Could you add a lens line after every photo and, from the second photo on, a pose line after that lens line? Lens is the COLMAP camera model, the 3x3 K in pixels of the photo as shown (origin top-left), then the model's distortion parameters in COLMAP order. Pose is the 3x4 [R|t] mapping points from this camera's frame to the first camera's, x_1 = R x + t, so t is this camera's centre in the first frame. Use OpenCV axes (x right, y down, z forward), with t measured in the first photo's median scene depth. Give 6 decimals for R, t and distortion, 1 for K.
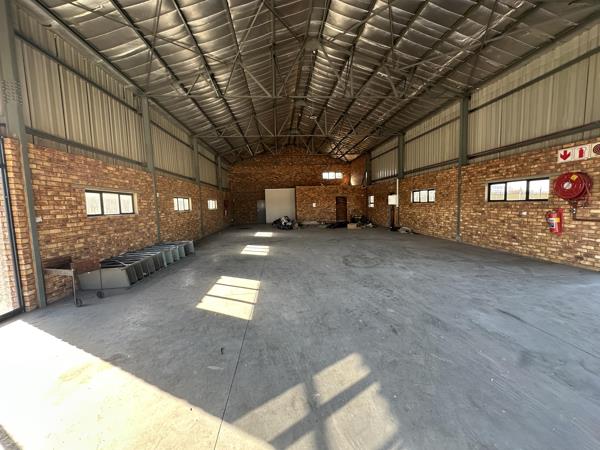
lens RADIAL K [[239.0, 0, 298.7], [0, 239.0, 224.5], [0, 0, 1]] dist [-0.010043, 0.000919]
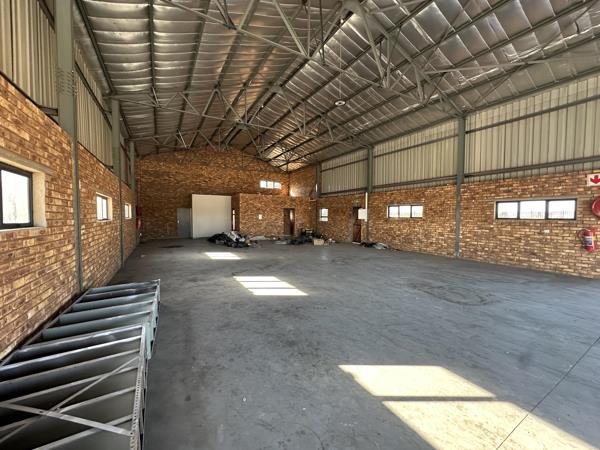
lens RADIAL K [[239.0, 0, 298.7], [0, 239.0, 224.5], [0, 0, 1]] dist [-0.010043, 0.000919]
pose [[0.904112, 0.017584, 0.426933, -0.381409], [0.005137, 0.998633, -0.052009, -0.021172], [-0.427264, 0.049215, 0.902787, 0.390880]]
